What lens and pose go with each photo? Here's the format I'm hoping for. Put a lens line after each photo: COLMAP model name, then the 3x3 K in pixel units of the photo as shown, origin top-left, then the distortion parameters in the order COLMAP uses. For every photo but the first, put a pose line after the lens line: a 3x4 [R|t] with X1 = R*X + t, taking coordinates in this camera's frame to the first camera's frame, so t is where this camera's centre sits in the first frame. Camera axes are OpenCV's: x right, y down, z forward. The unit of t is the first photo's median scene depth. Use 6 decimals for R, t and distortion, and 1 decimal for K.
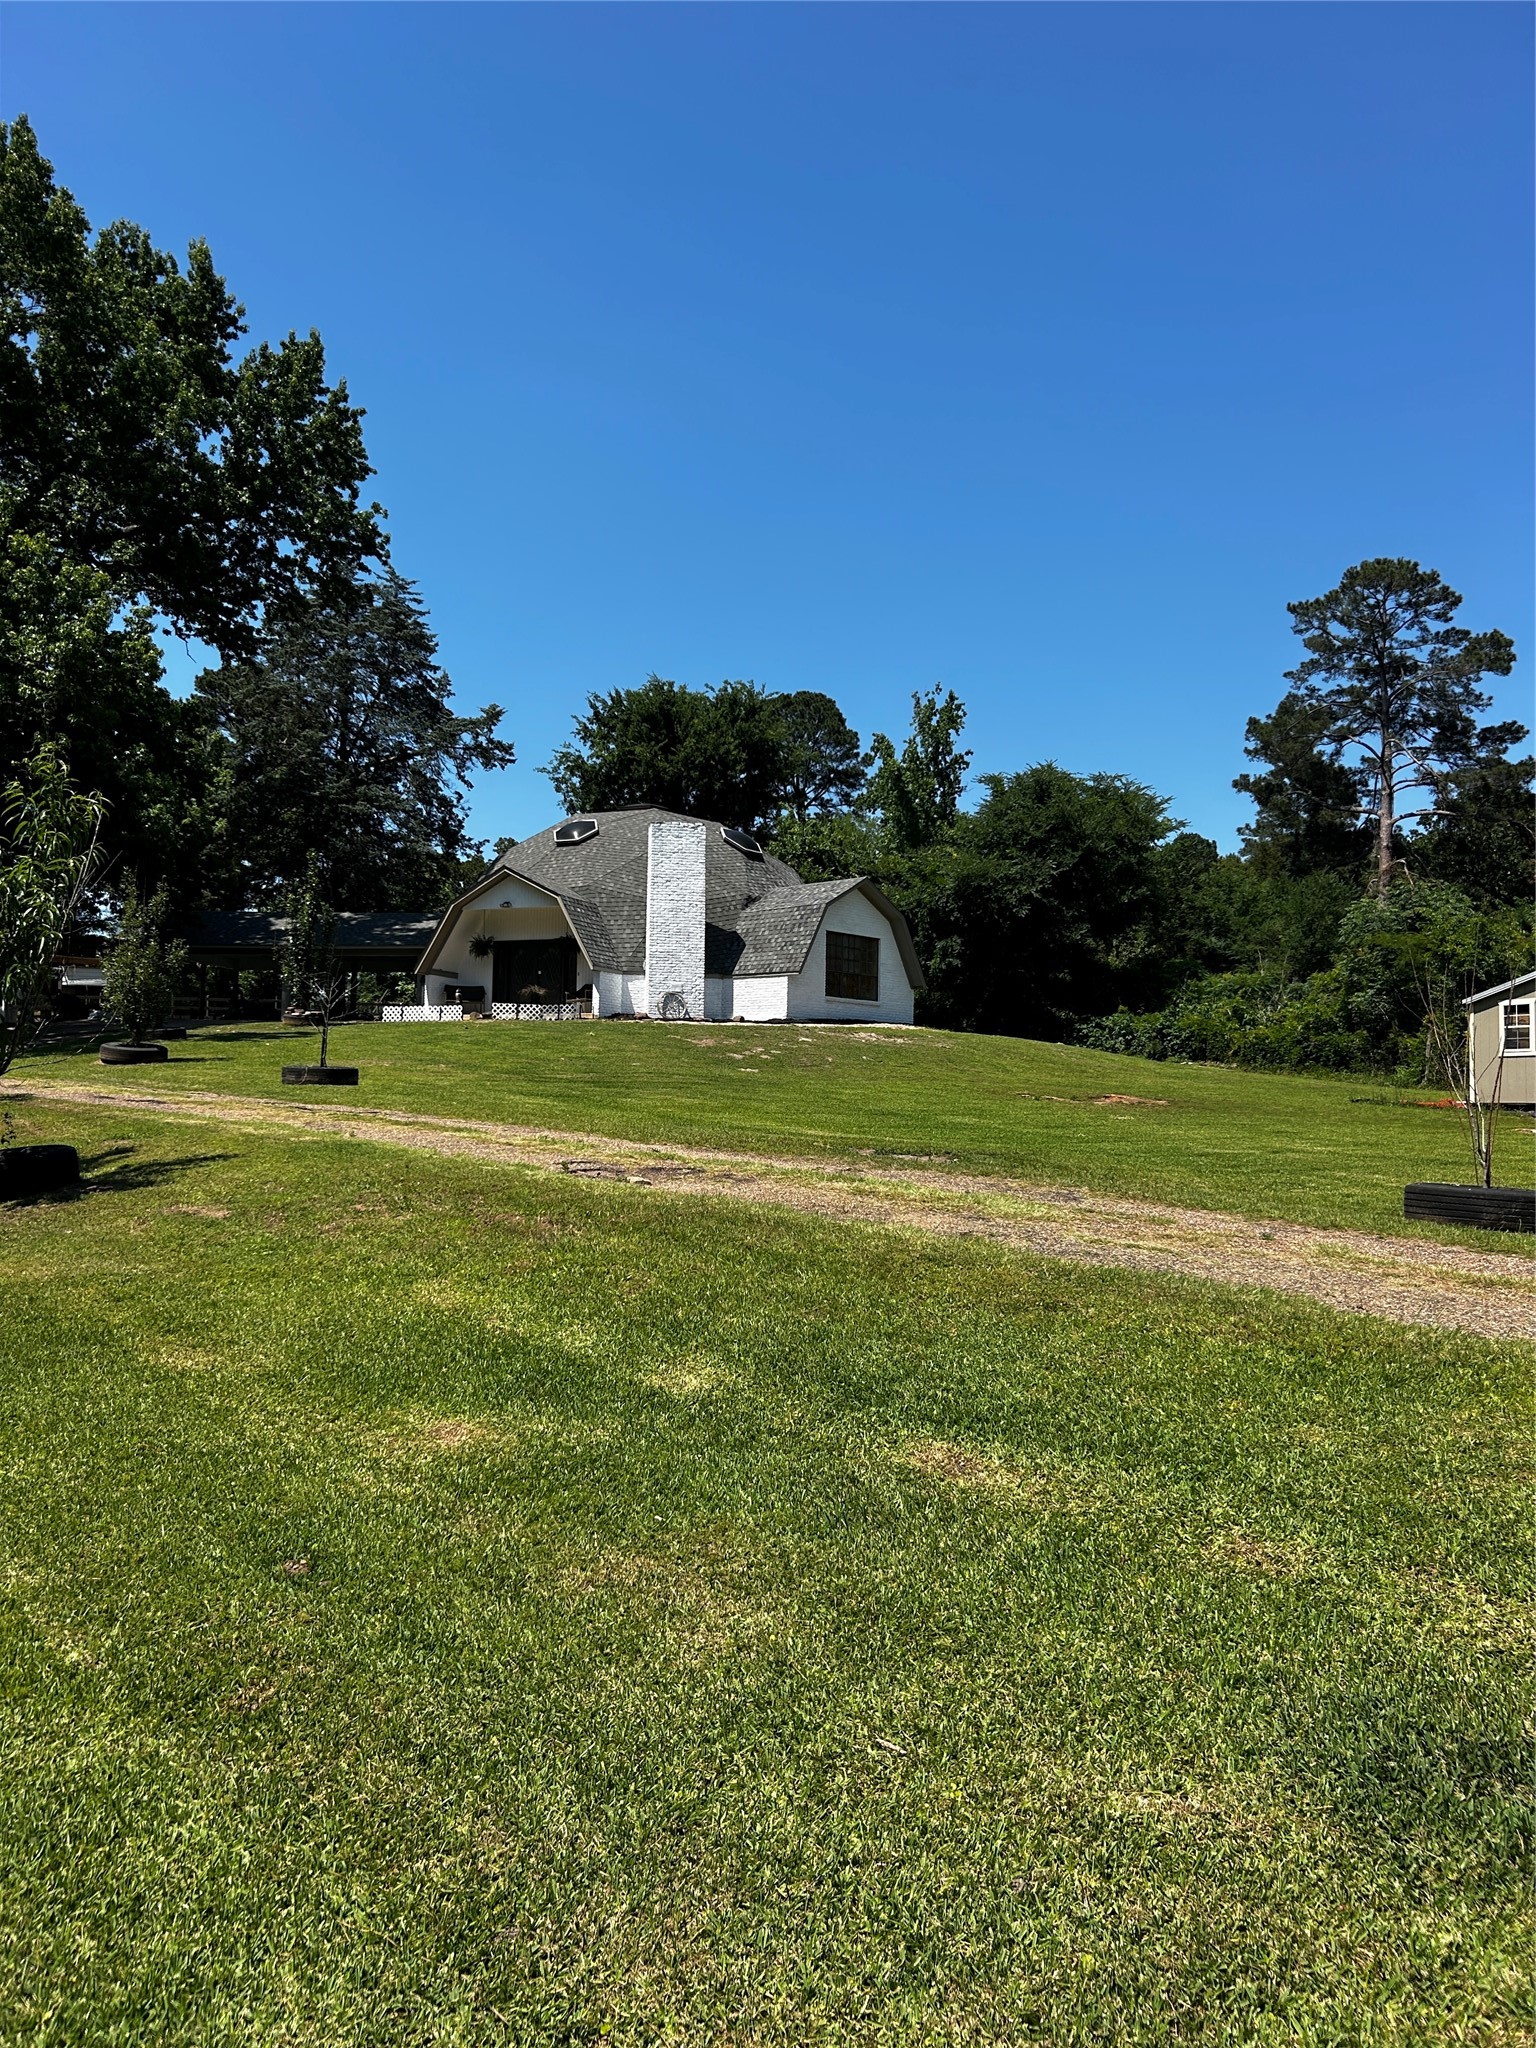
lens RADIAL K [[1547.4, 0, 766.0], [0, 1547.4, 1030.4], [0, 0, 1]] dist [0.034920, -0.011606]
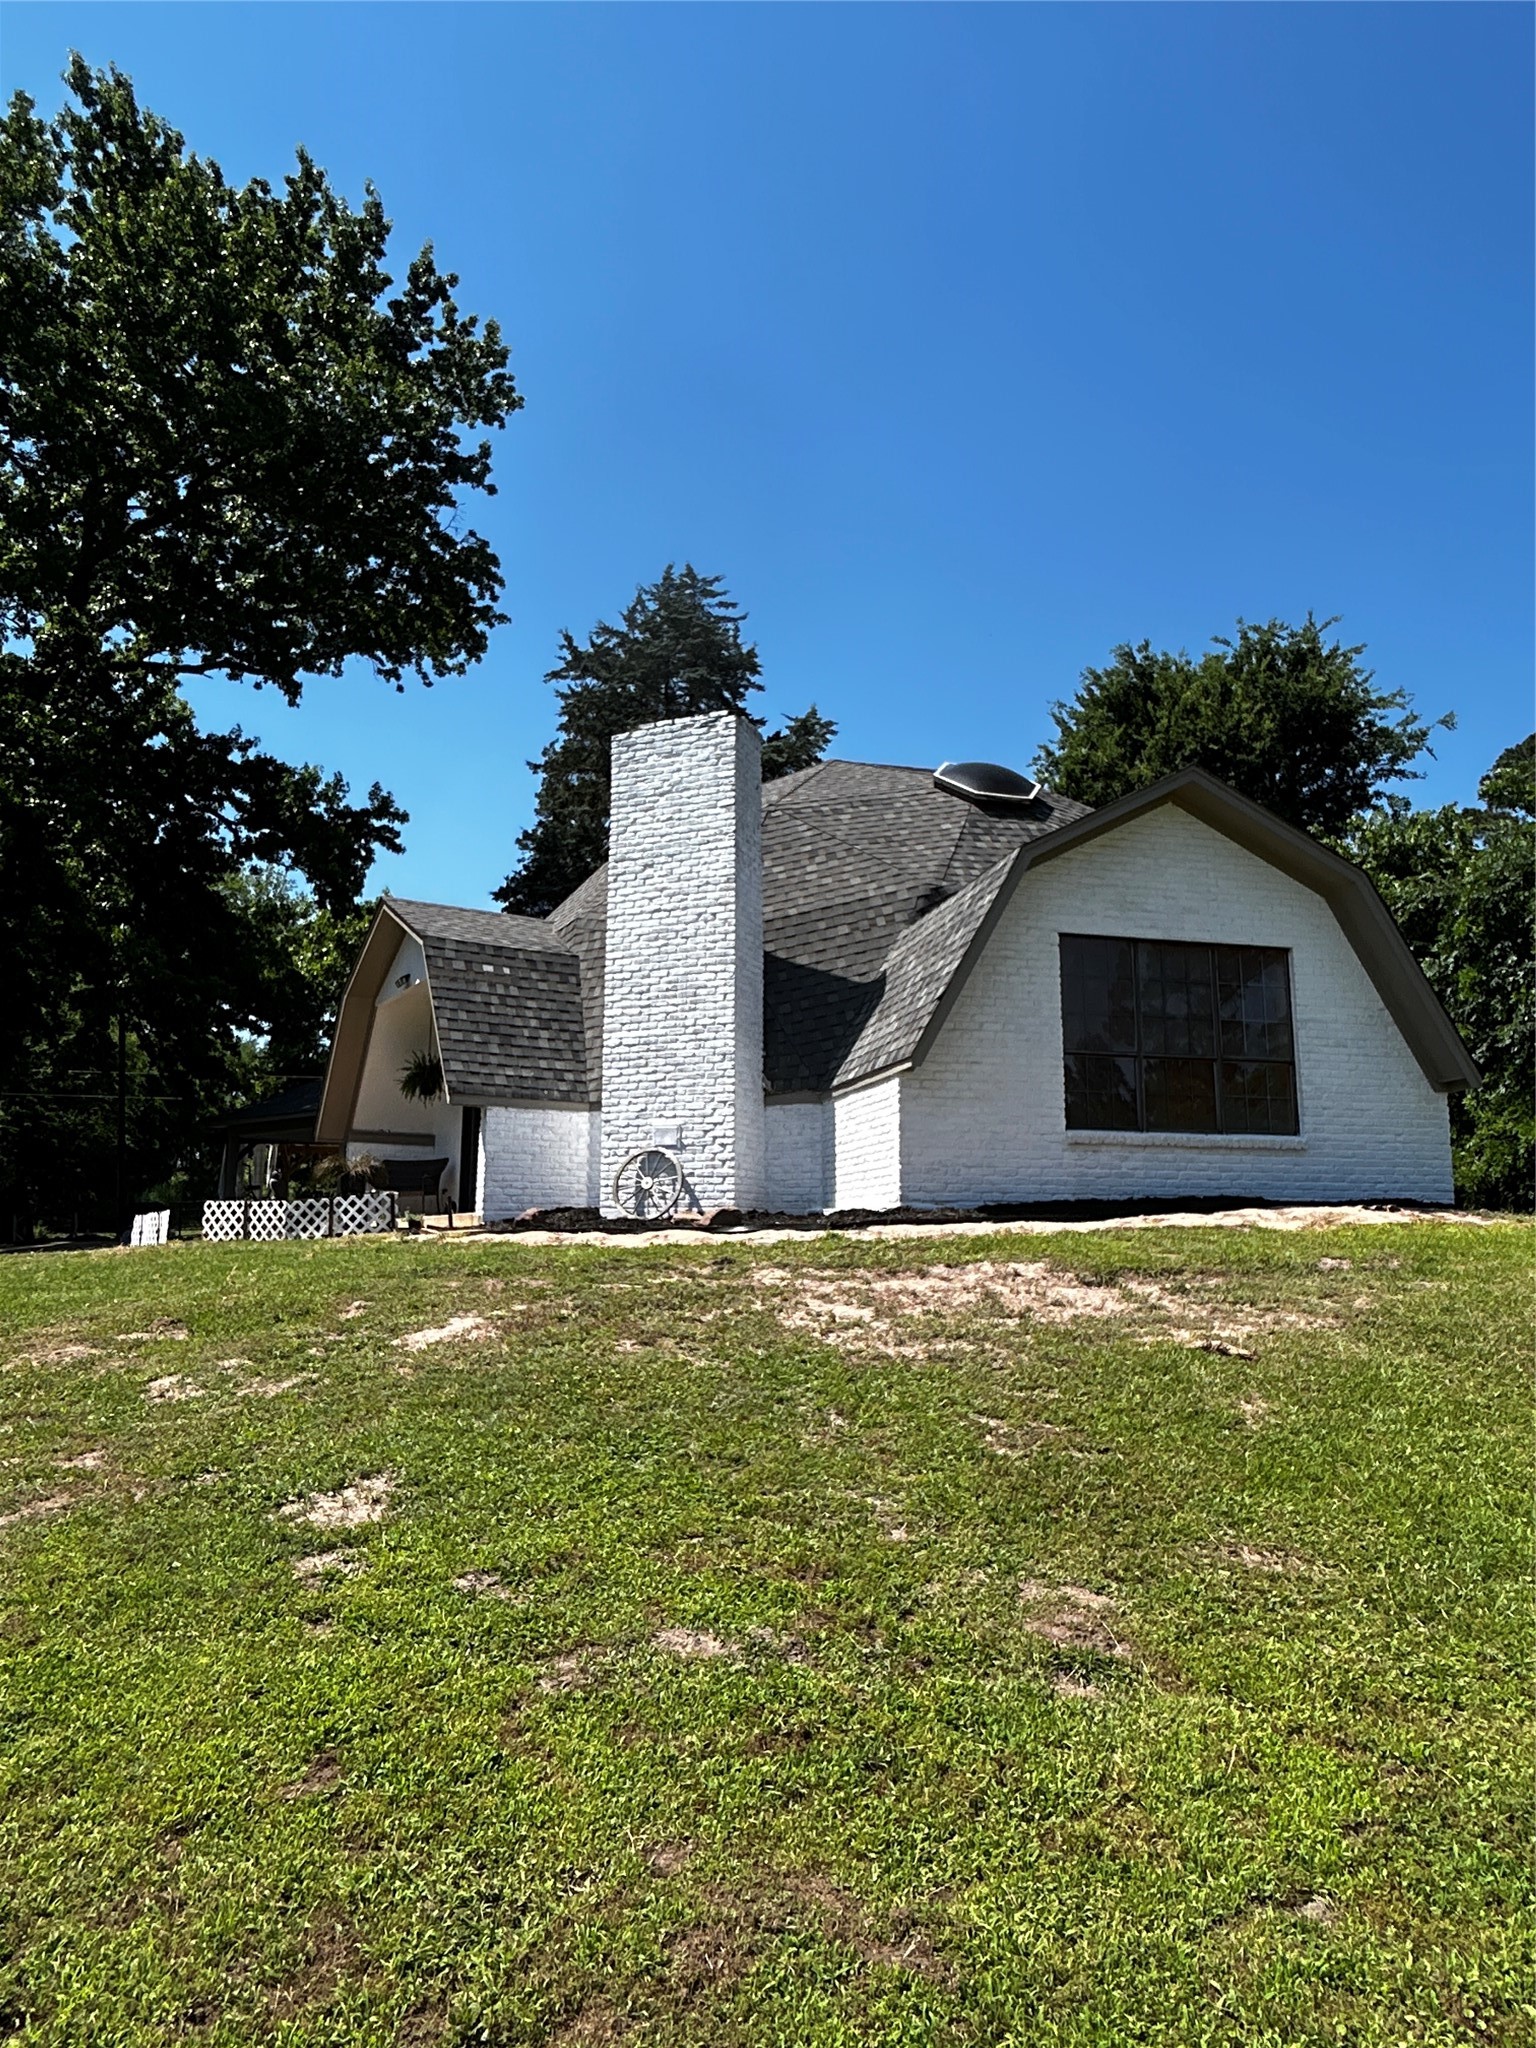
lens RADIAL K [[1329.3, 0, 771.1], [0, 1329.3, 1025.0], [0, 0, 1]] dist [0.003731, 0.000321]
pose [[0.829499, -0.108404, -0.547887, 0.093779], [0.043608, 0.990559, -0.129968, -0.006936], [0.556804, 0.083916, 0.826394, 0.482504]]
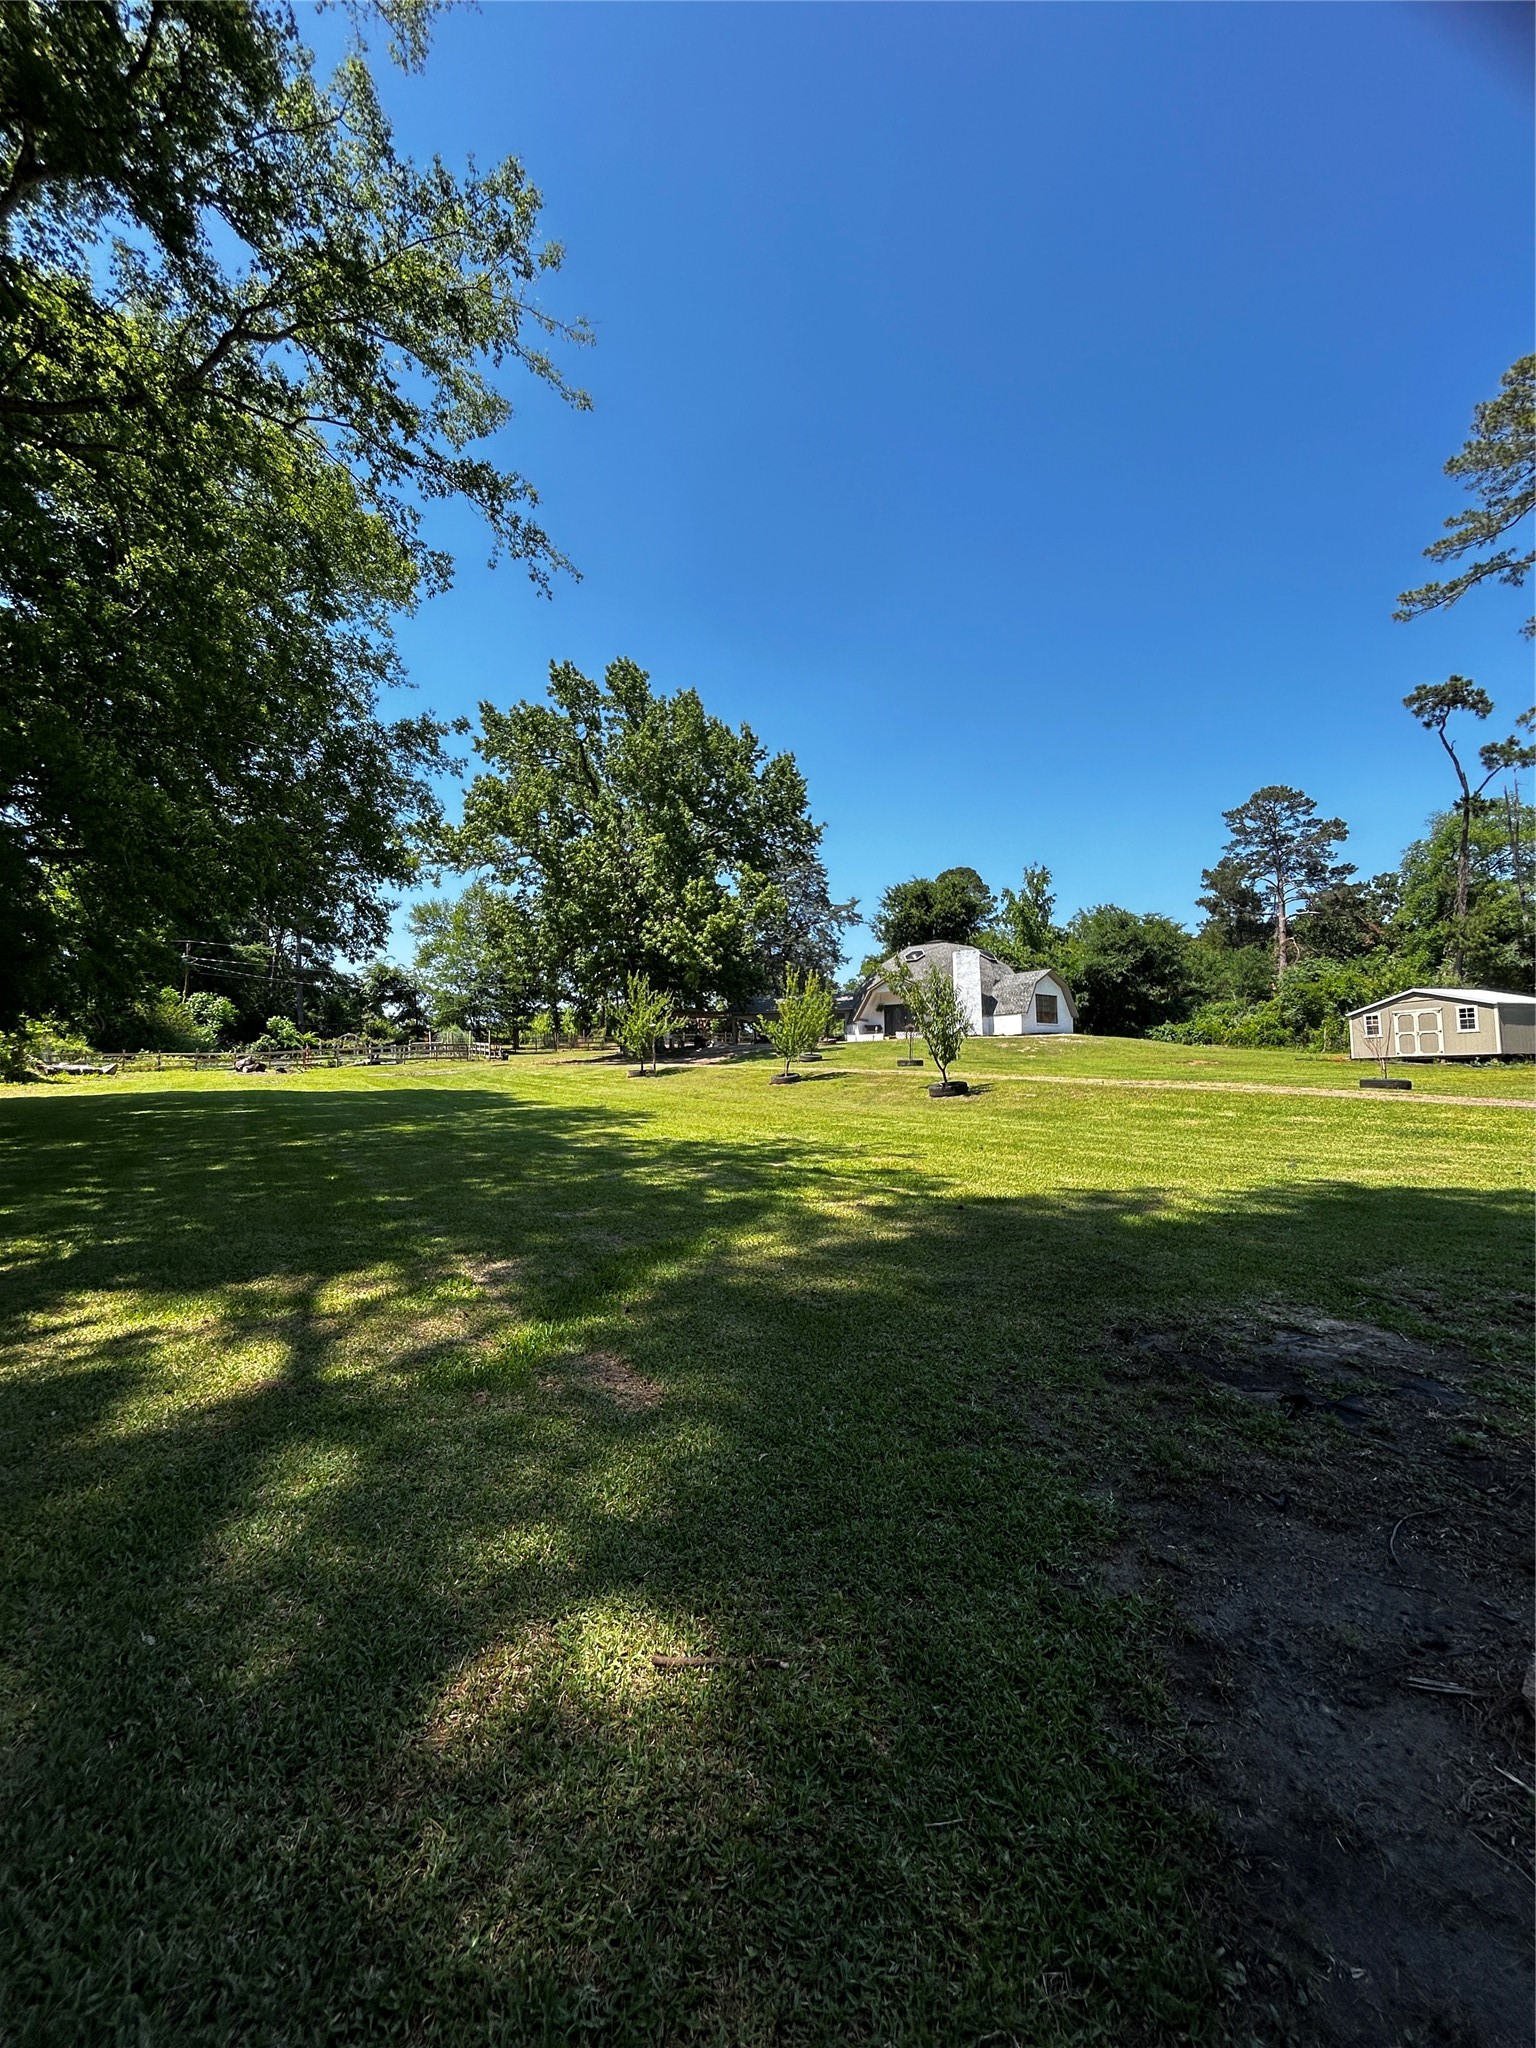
lens RADIAL K [[829.0, 0, 768.7], [0, 829.0, 1026.1], [0, 0, 1]] dist [0.000798, 0.000243]
pose [[0.986078, -0.042467, -0.160767, -0.102041], [0.040155, 0.999038, -0.017599, -0.007556], [0.161360, 0.010898, 0.986835, -0.180140]]
